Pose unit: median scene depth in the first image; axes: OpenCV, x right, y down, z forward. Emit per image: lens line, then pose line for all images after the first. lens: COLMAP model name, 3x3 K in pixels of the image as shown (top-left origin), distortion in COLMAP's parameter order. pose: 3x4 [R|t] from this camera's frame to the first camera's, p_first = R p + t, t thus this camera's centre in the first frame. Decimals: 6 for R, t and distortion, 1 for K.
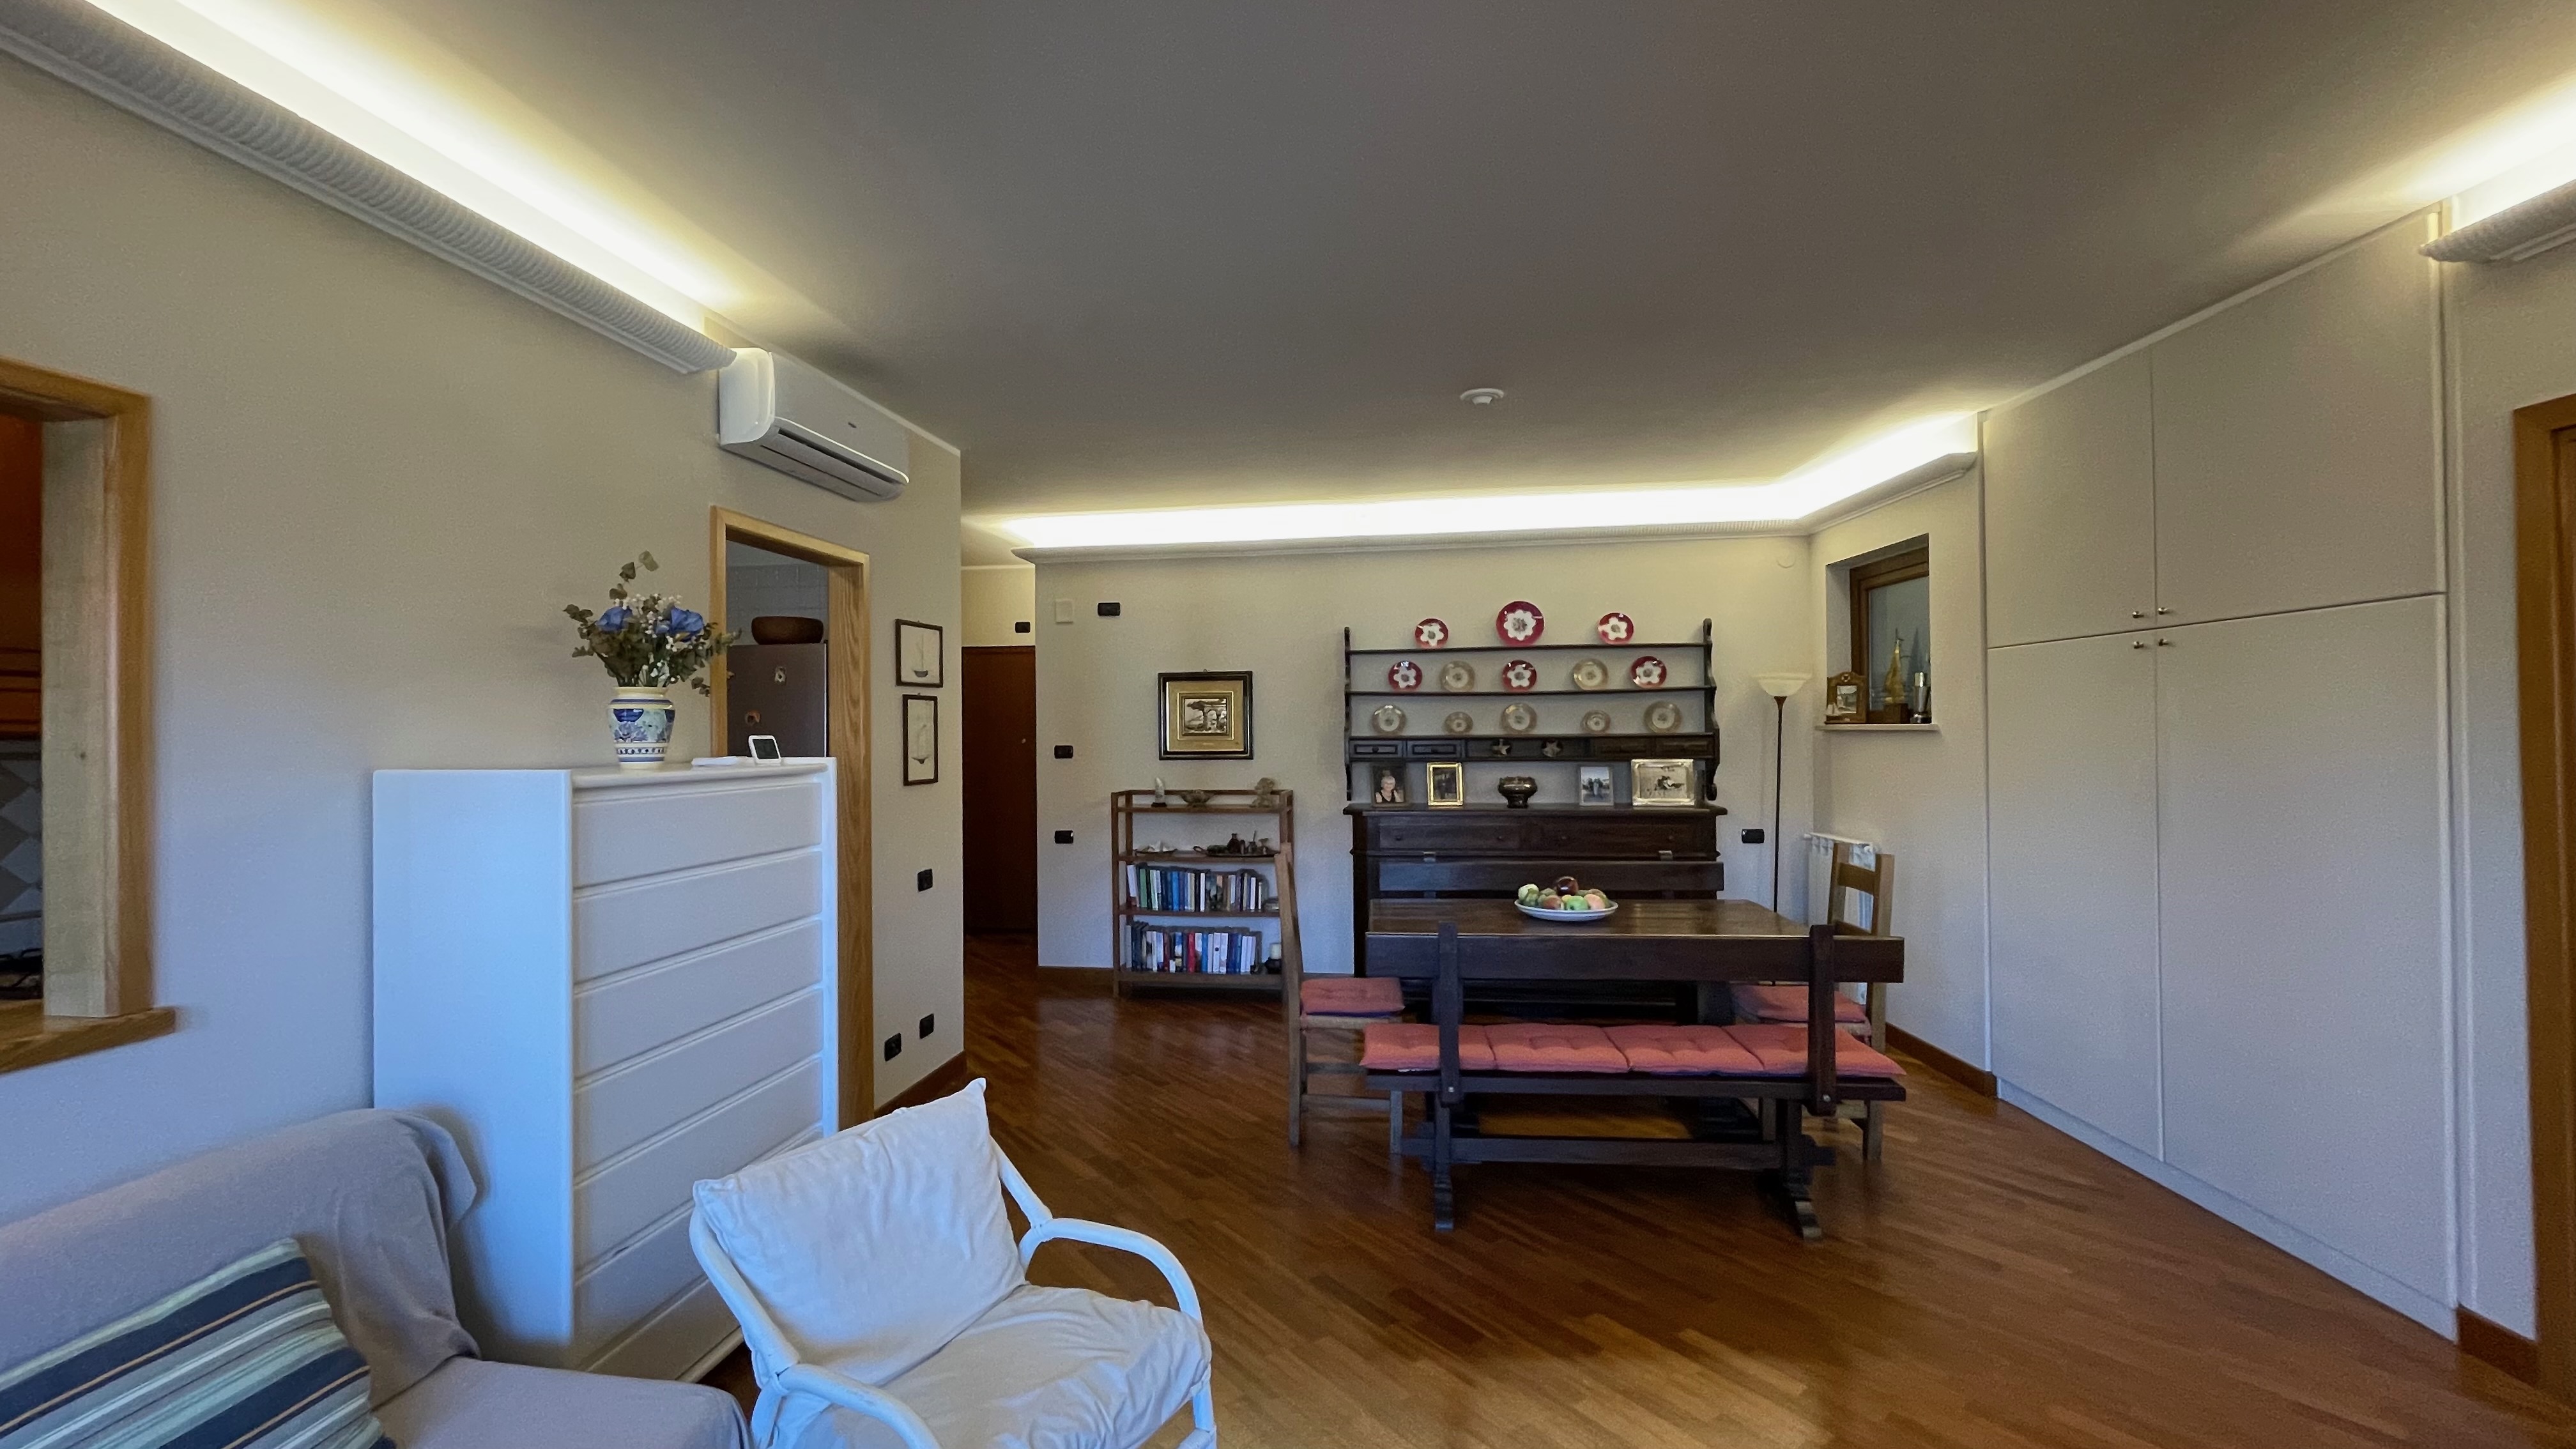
lens RADIAL K [[1039.9, 0, 1280.1], [0, 1039.9, 721.7], [0, 0, 1]] dist [-0.004289, -0.000160]
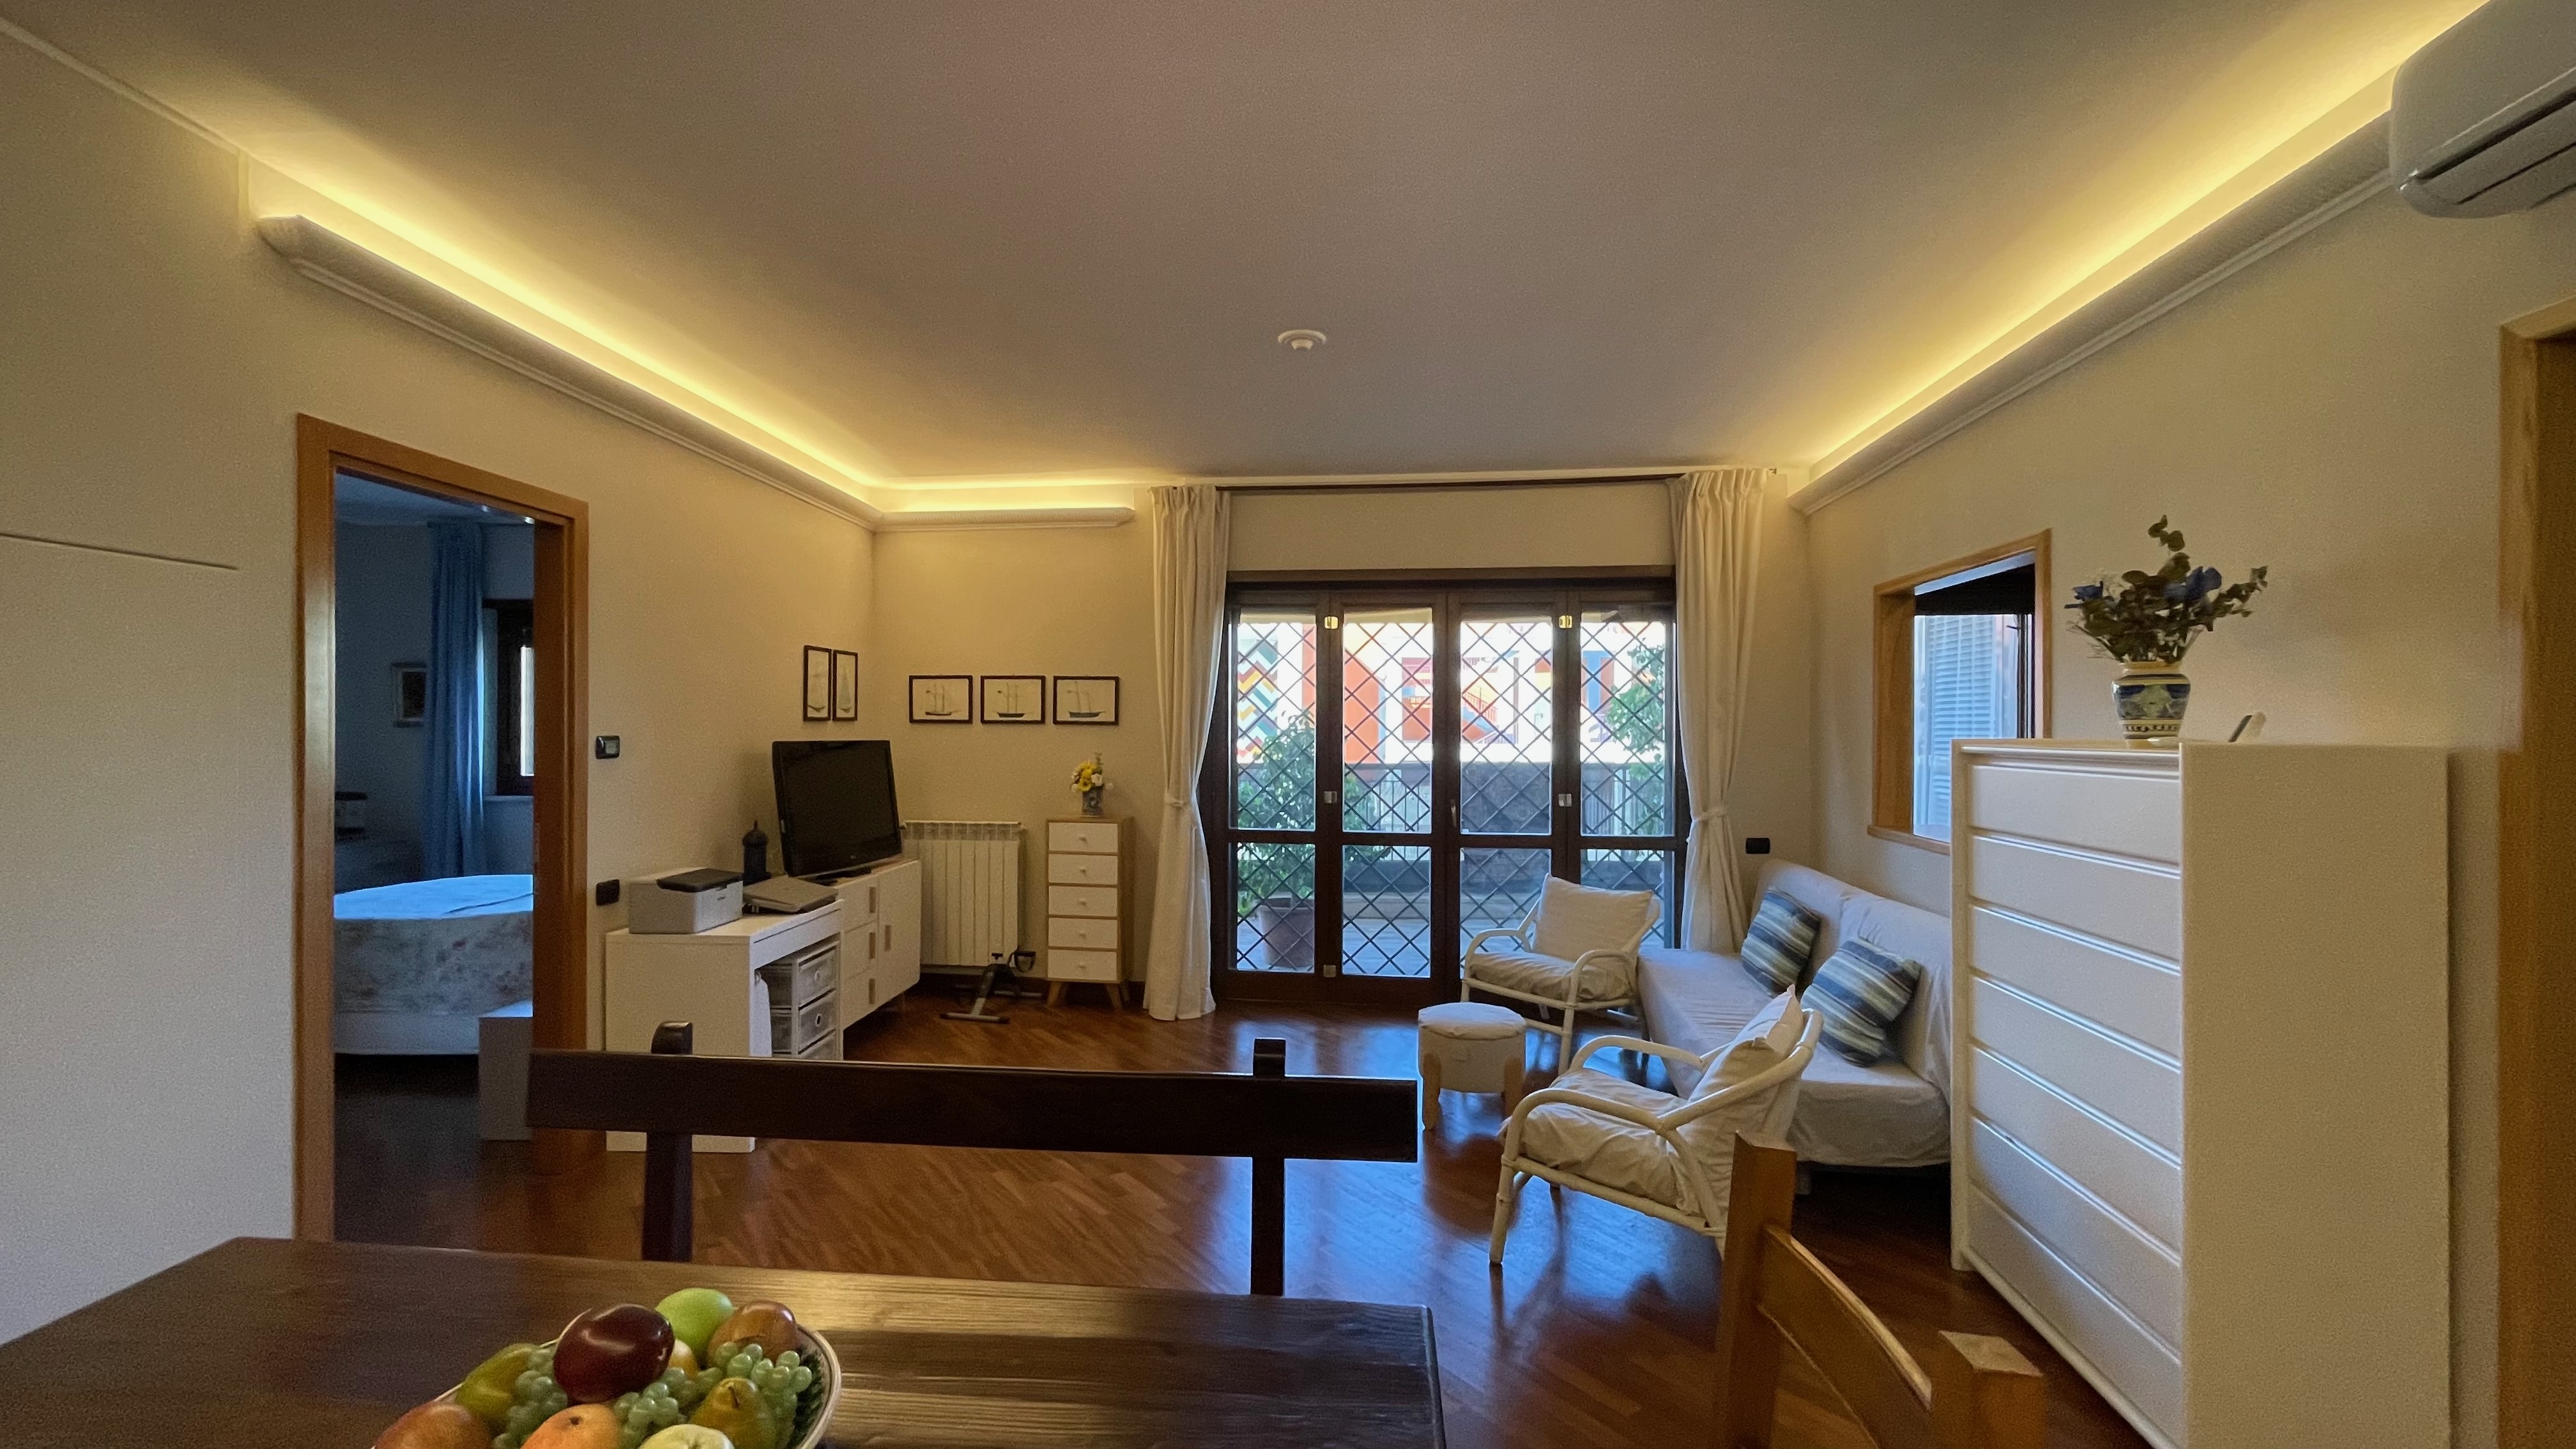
lens RADIAL K [[1039.9, 0, 1286.6], [0, 1039.9, 730.9], [0, 0, 1]] dist [-0.004289, -0.000160]
pose [[-0.999919, 0.005457, -0.011512, 0.088973], [0.005547, 0.999954, -0.007799, 0.015284], [0.011469, -0.007862, -0.999903, 0.899171]]
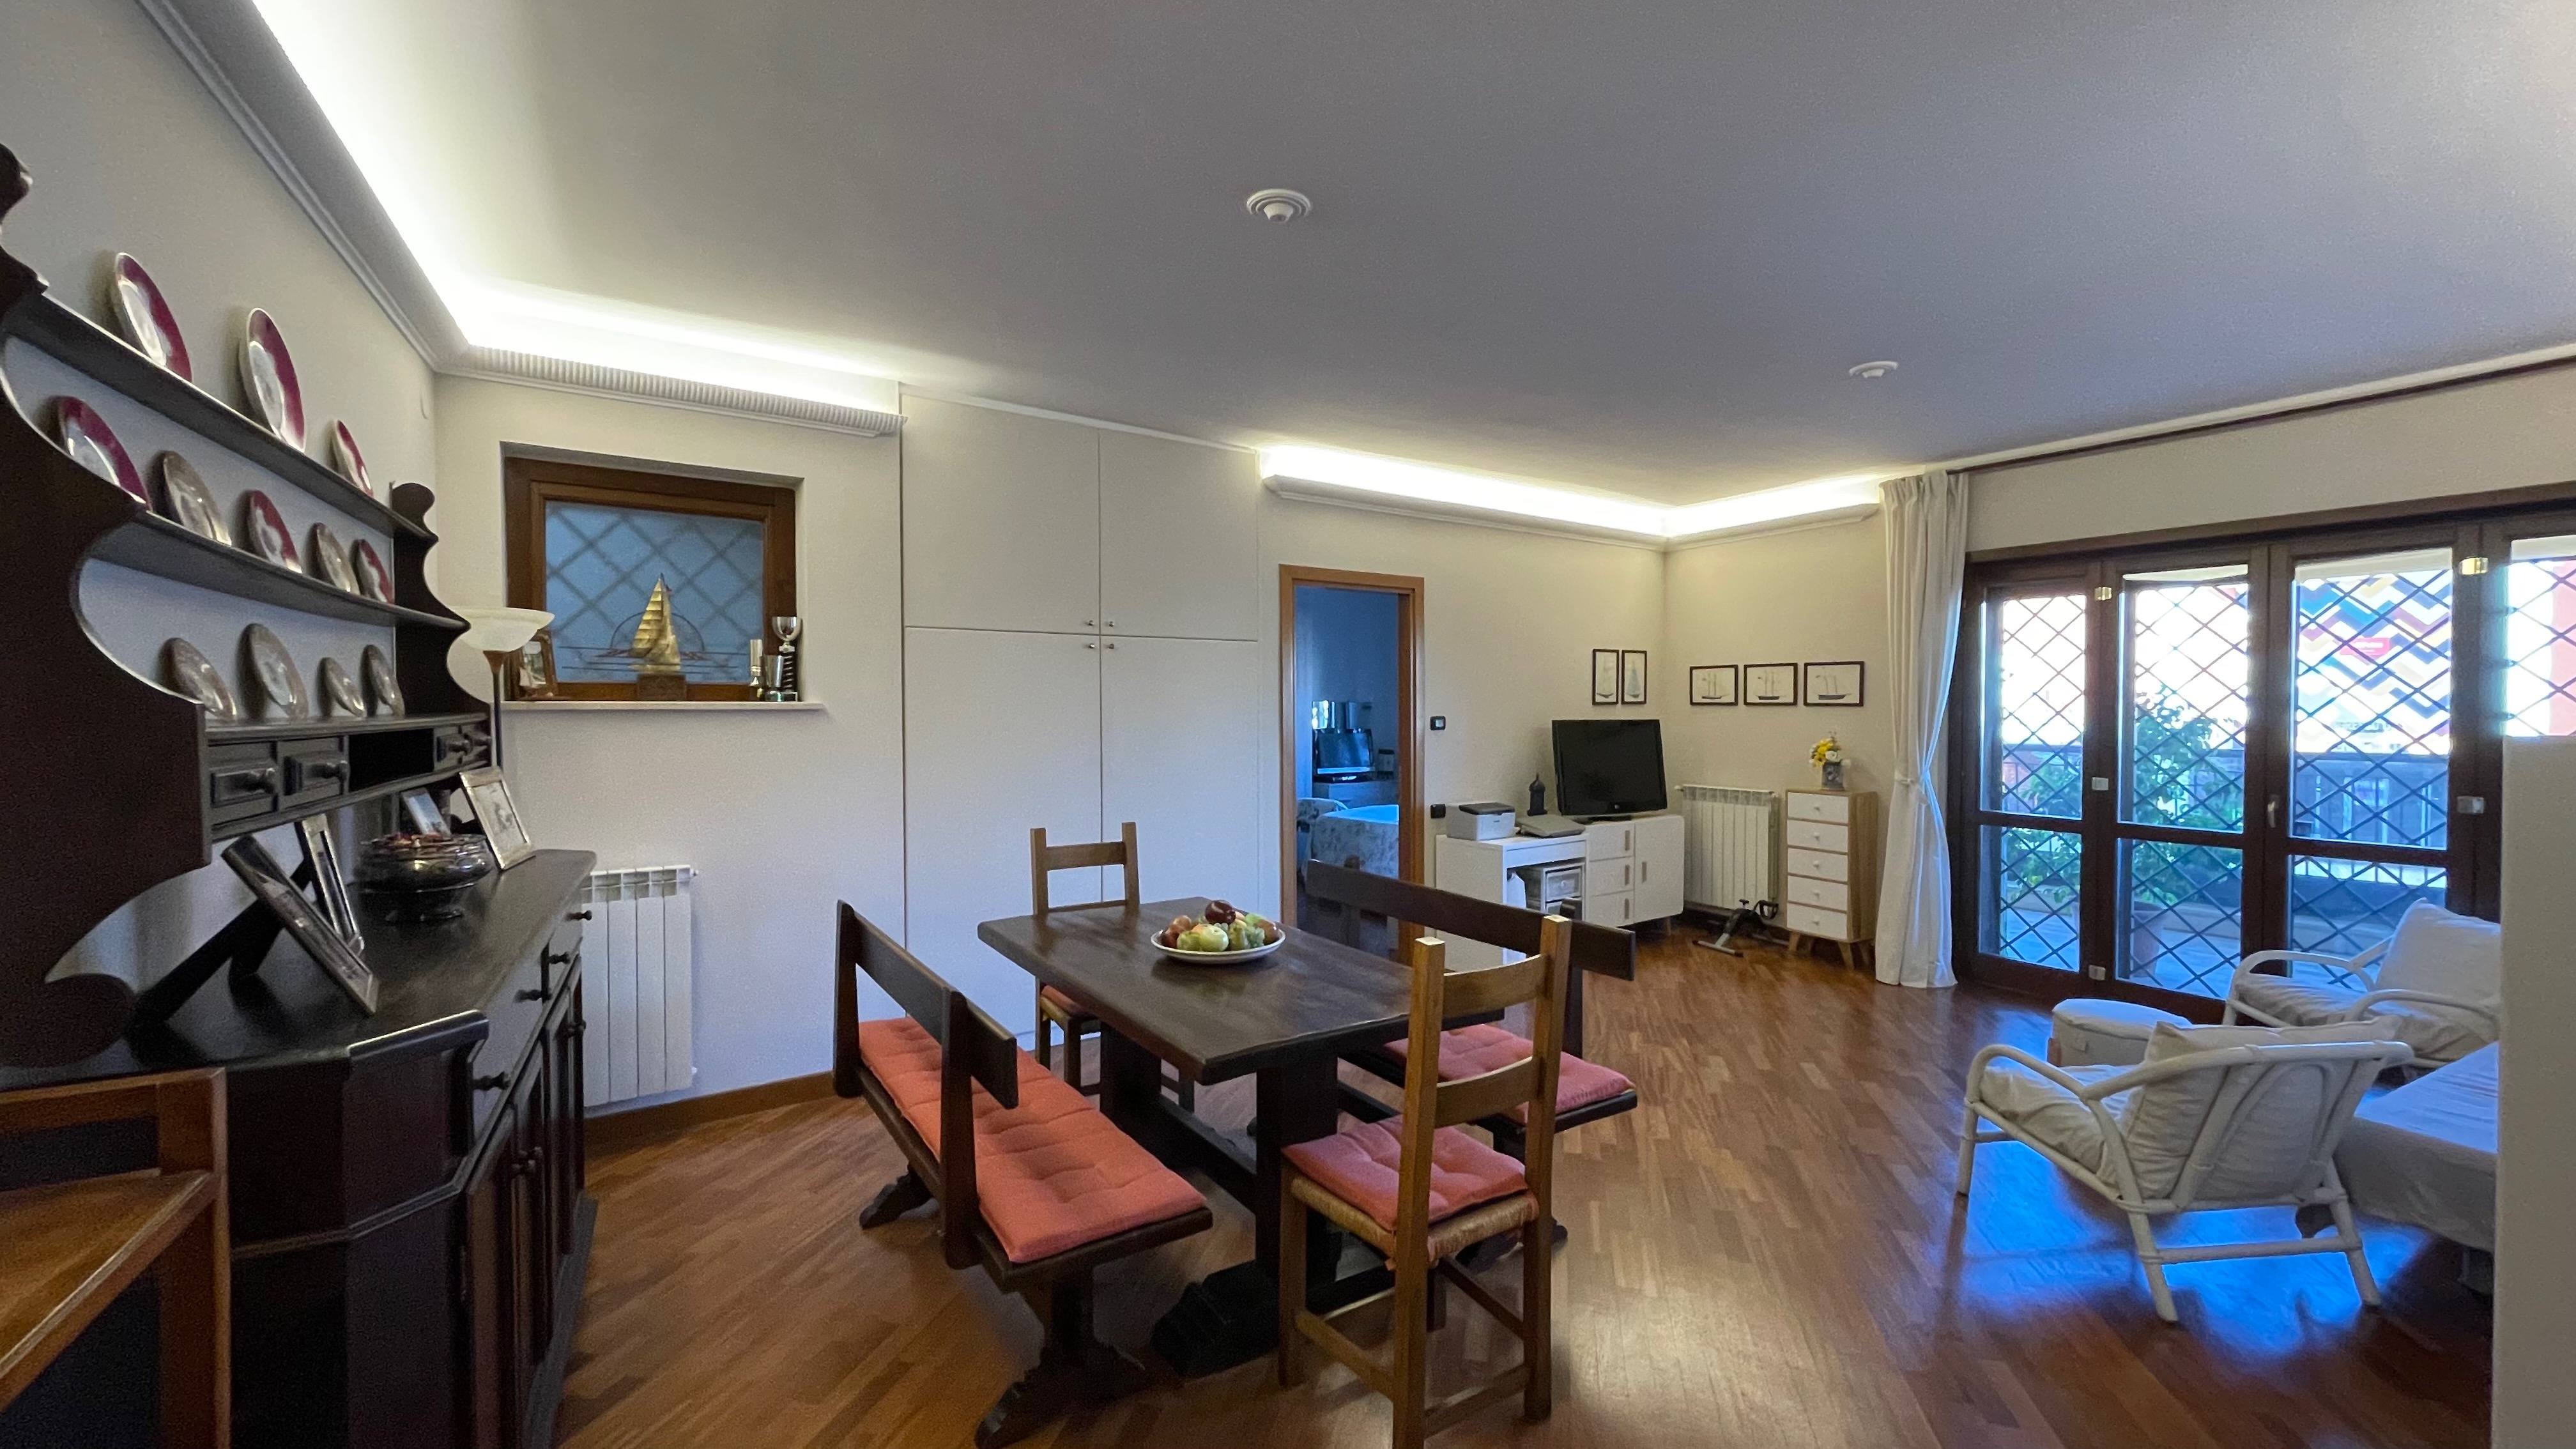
lens RADIAL K [[1039.9, 0, 1287.1], [0, 1039.9, 726.3], [0, 0, 1]] dist [-0.004289, -0.000160]
pose [[-0.618950, -0.005460, 0.785412, -0.248869], [0.000350, 0.999974, 0.007227, 0.013554], [-0.785431, 0.004748, -0.618931, 1.034048]]
